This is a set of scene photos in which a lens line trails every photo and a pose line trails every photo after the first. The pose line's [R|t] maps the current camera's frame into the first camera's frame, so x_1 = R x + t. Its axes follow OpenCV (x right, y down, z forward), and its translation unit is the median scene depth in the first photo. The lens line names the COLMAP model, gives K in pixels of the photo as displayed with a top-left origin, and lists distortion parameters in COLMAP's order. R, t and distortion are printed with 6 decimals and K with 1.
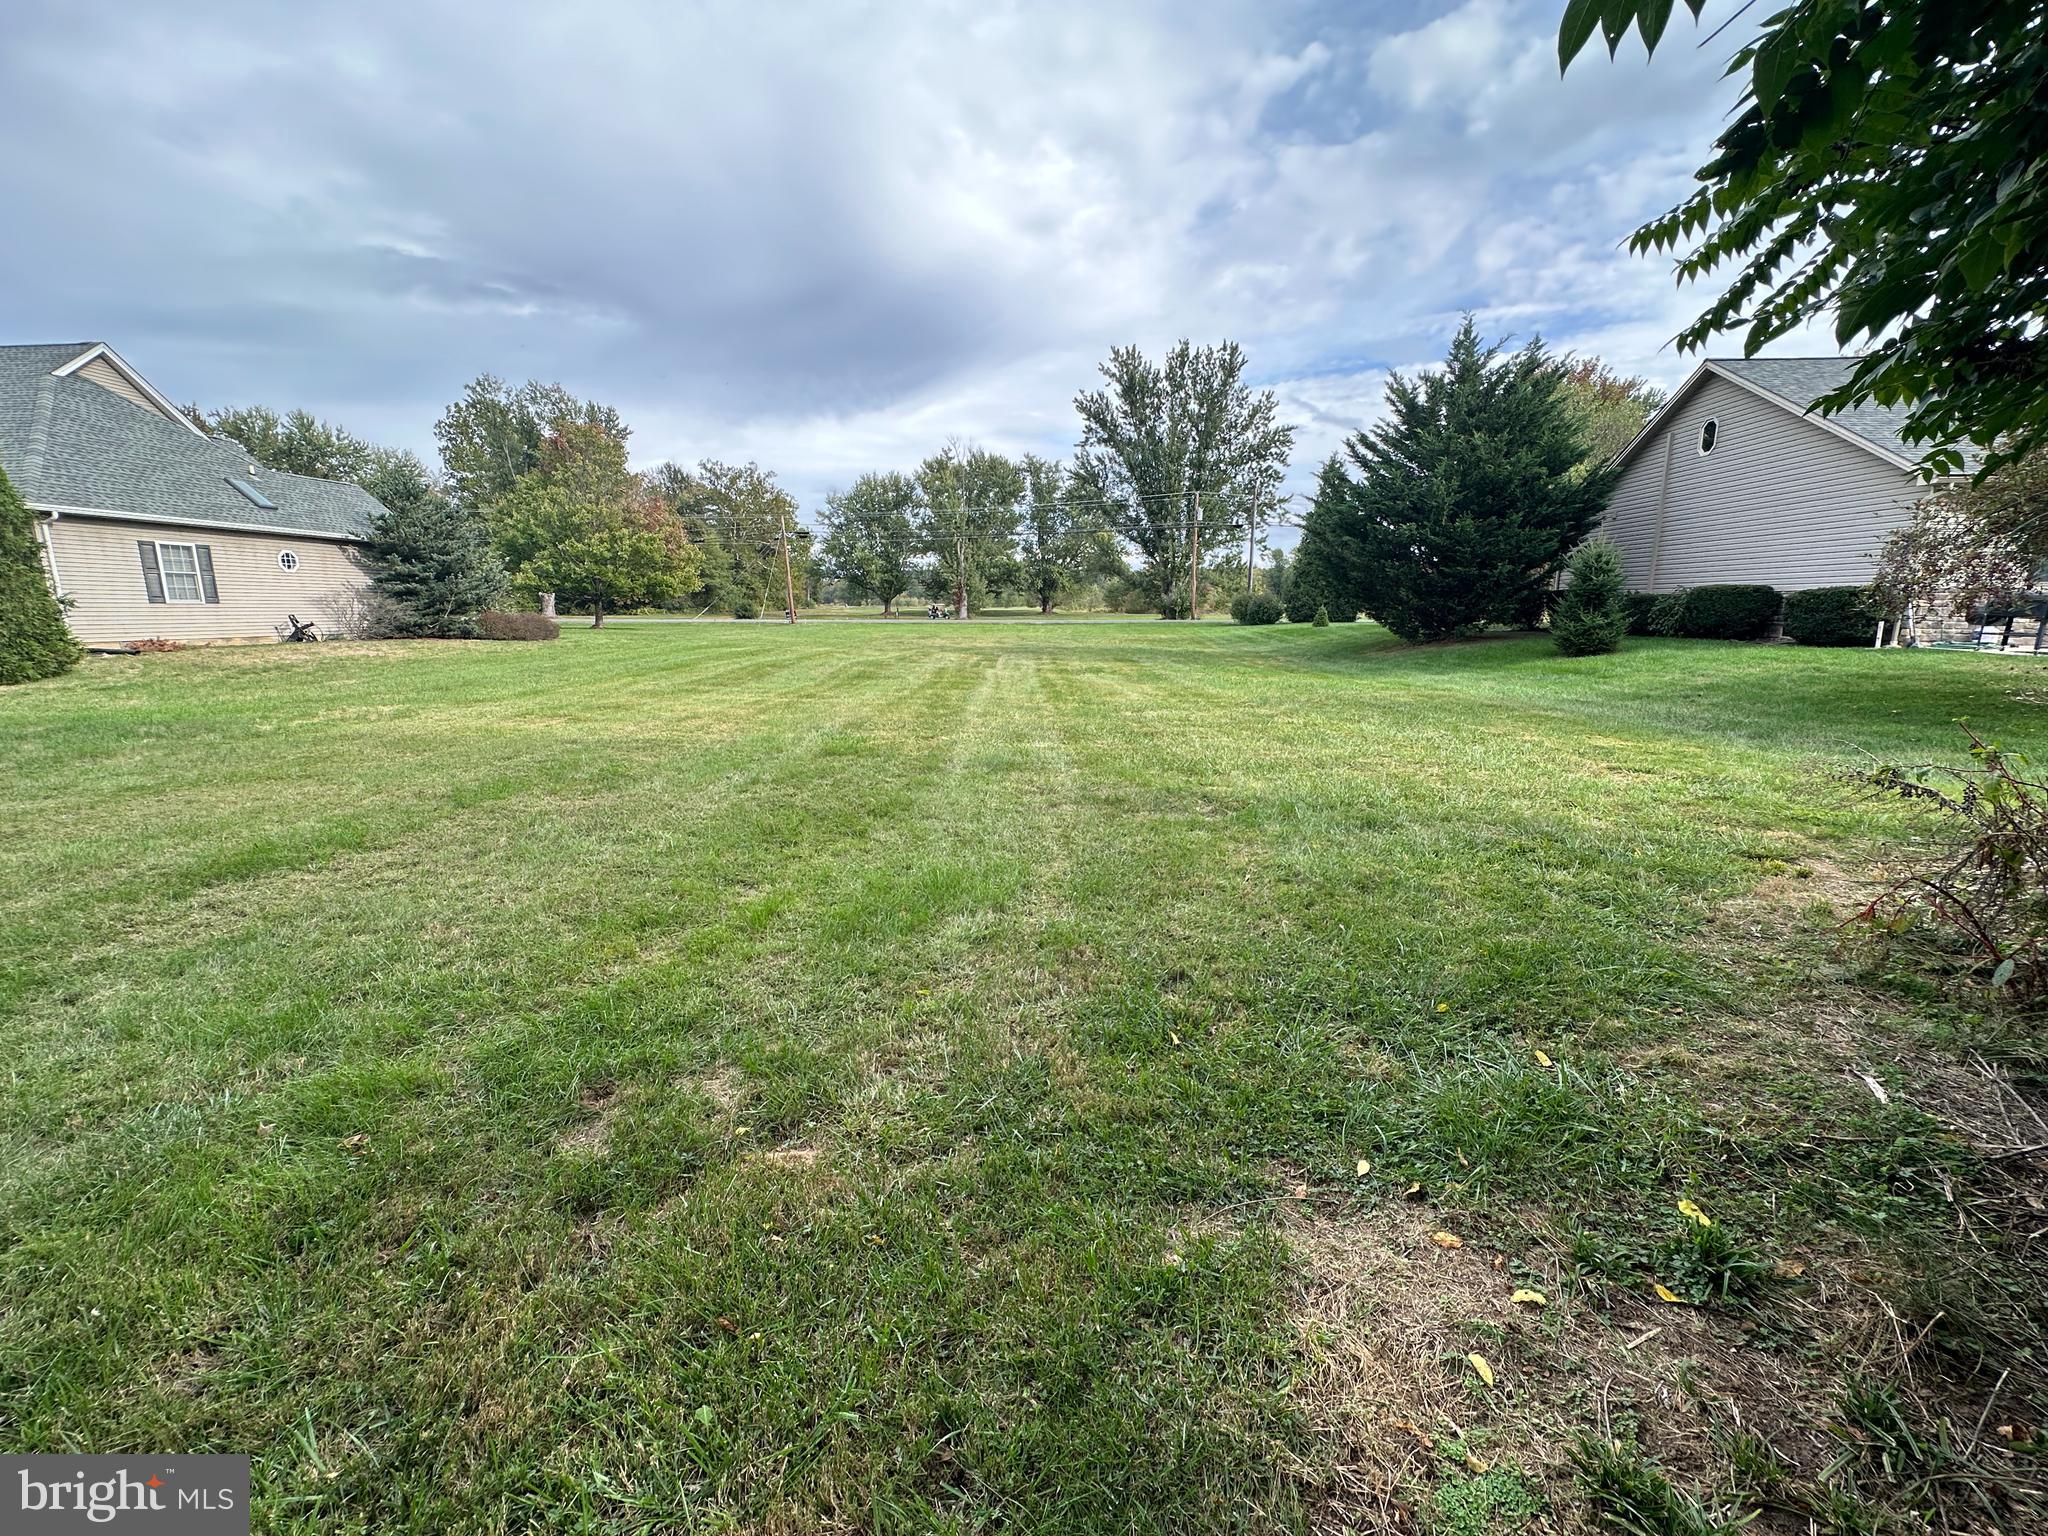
lens RADIAL K [[811.9, 0, 1019.8], [0, 811.9, 781.2], [0, 0, 1]] dist [-0.005458, 0.000989]
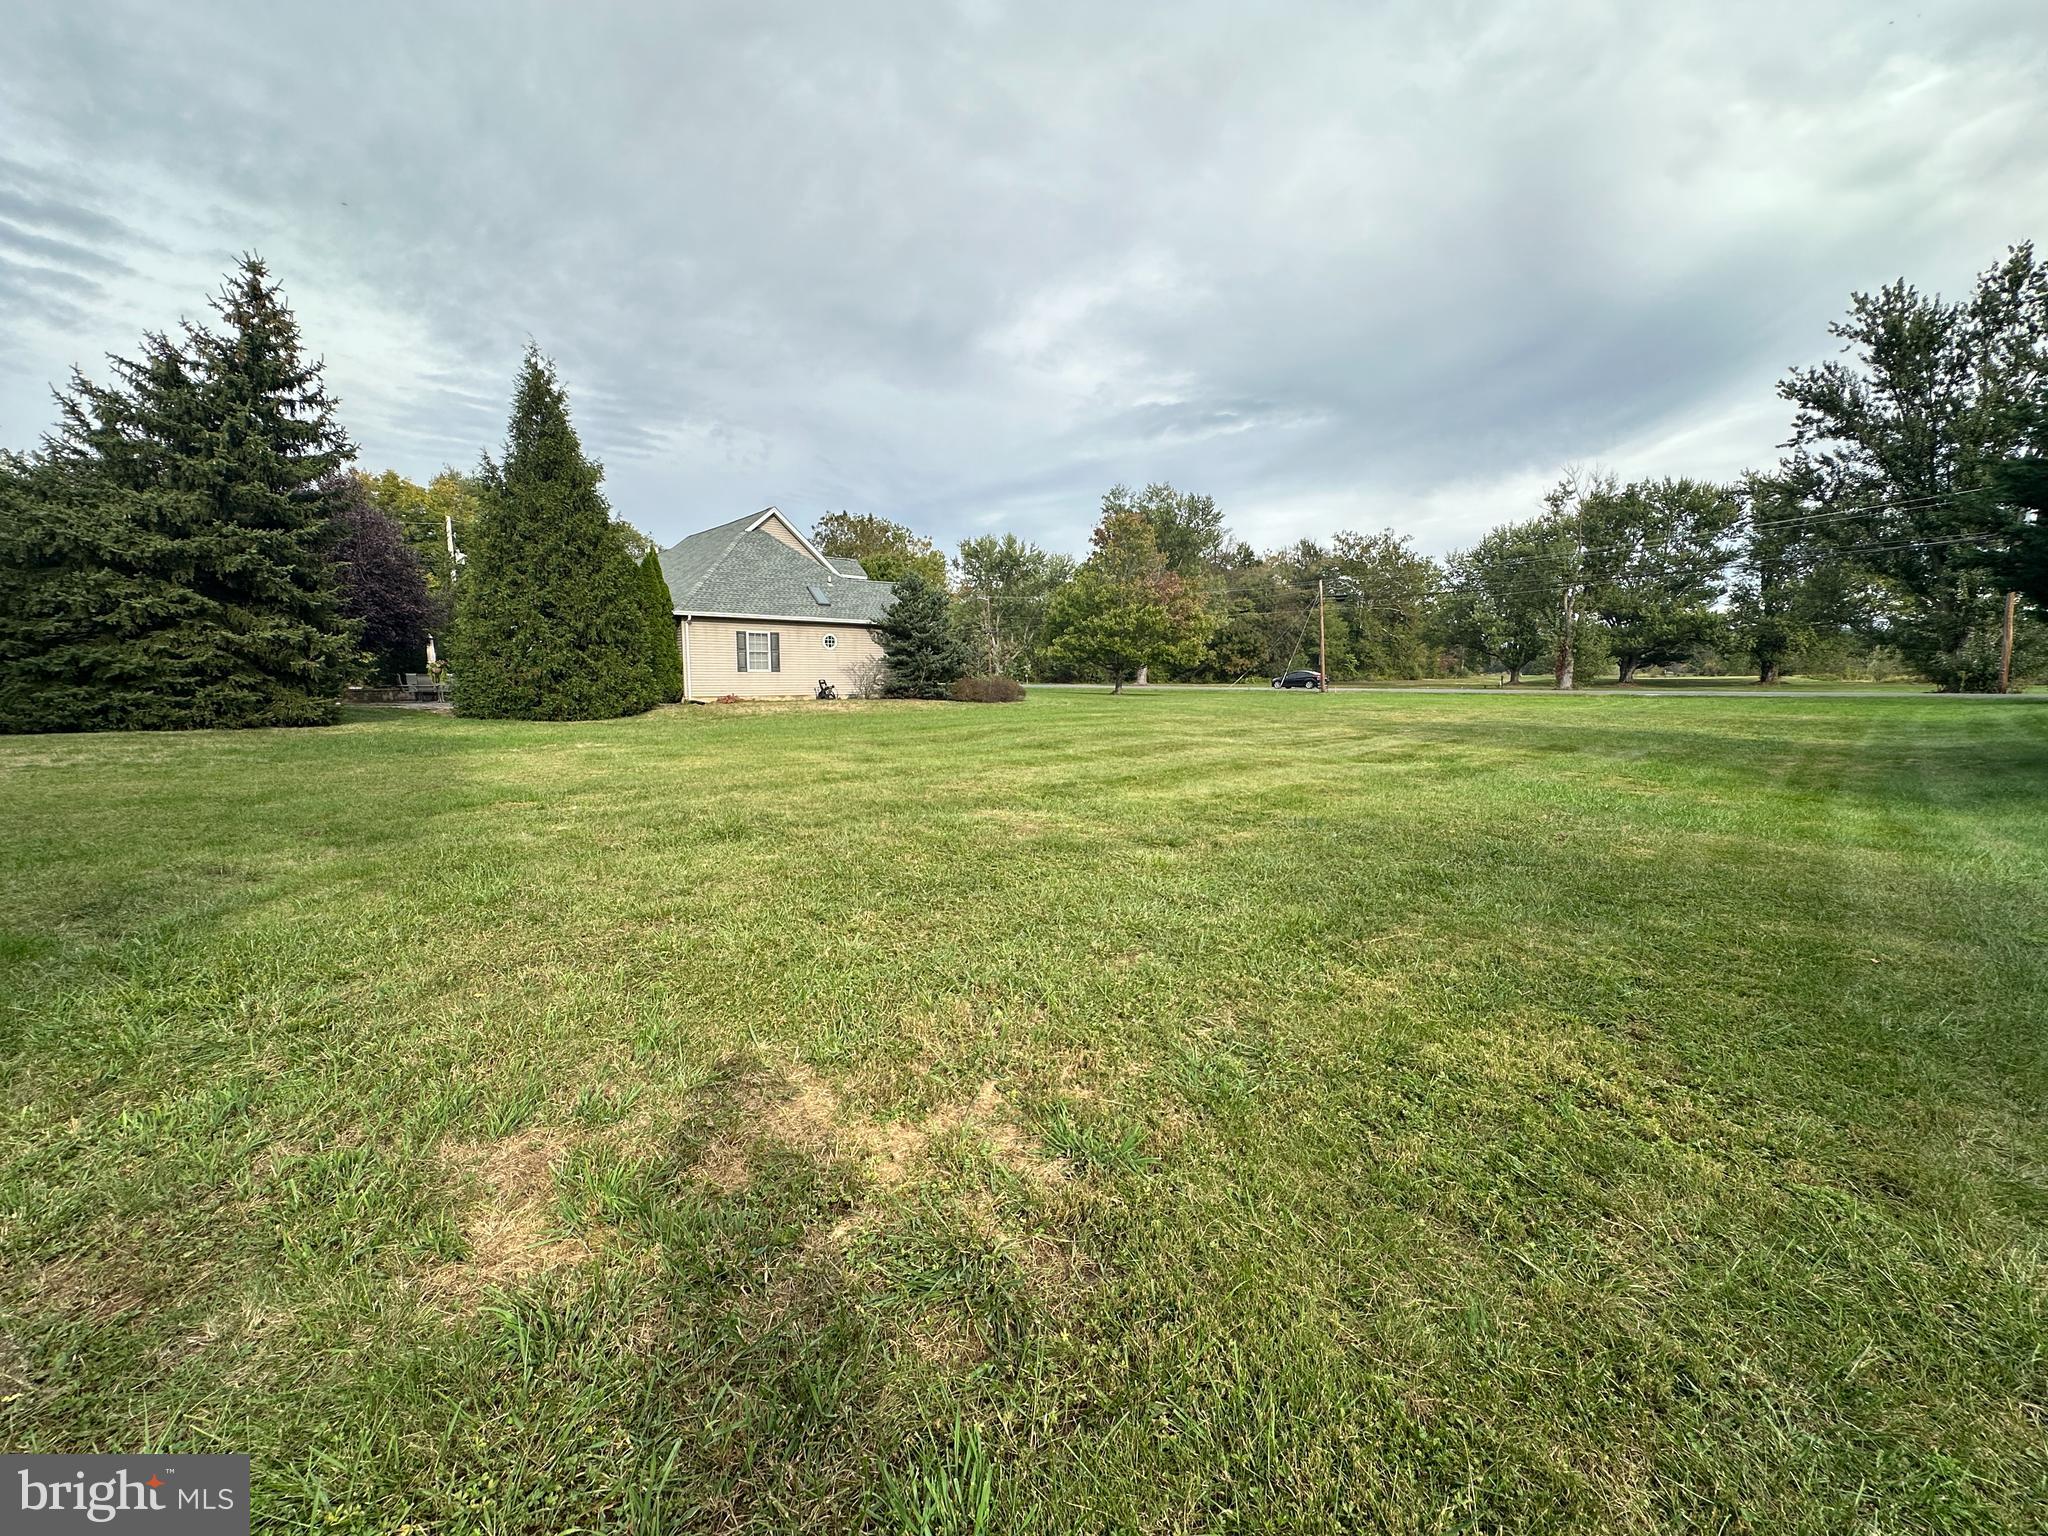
lens RADIAL K [[811.9, 0, 1028.5], [0, 811.9, 763.0], [0, 0, 1]] dist [-0.005458, 0.000989]
pose [[0.718924, 0.070854, -0.691468, 0.102387], [-0.143414, 0.988507, -0.047816, -0.018354], [0.680133, 0.133542, 0.720823, 0.093835]]
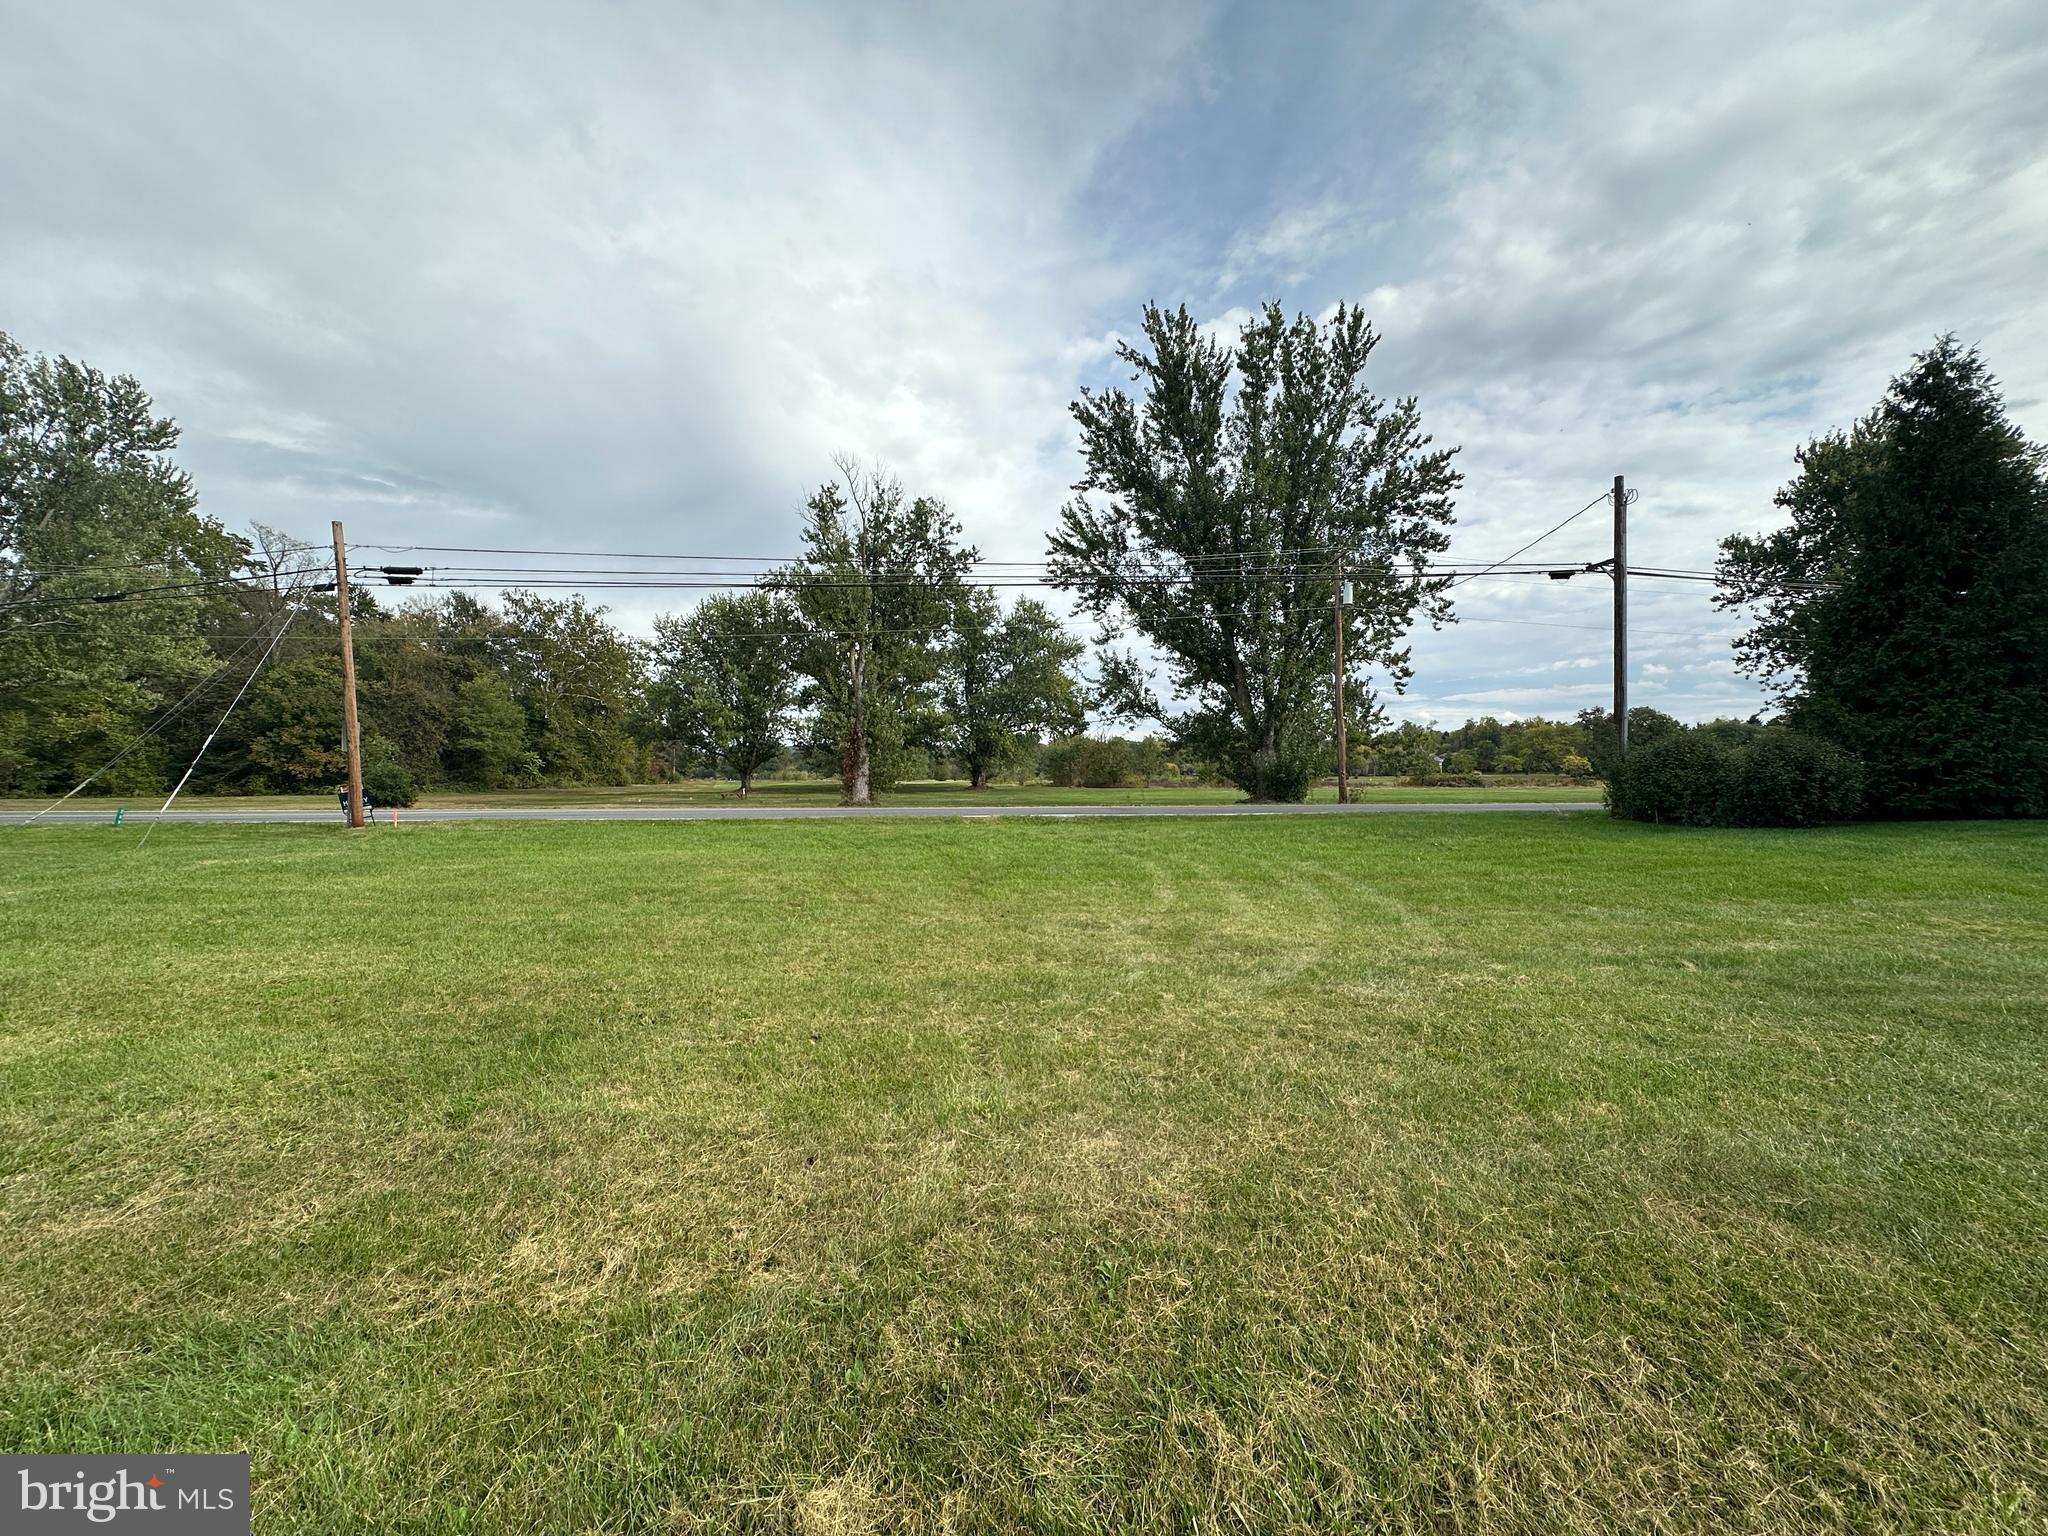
lens RADIAL K [[811.9, 0, 1018.7], [0, 811.9, 765.6], [0, 0, 1]] dist [-0.005458, 0.000989]
pose [[0.992032, -0.003840, 0.125924, -0.034775], [0.032401, 0.973690, -0.225560, -0.106732], [-0.121745, 0.227843, 0.966057, 0.506227]]
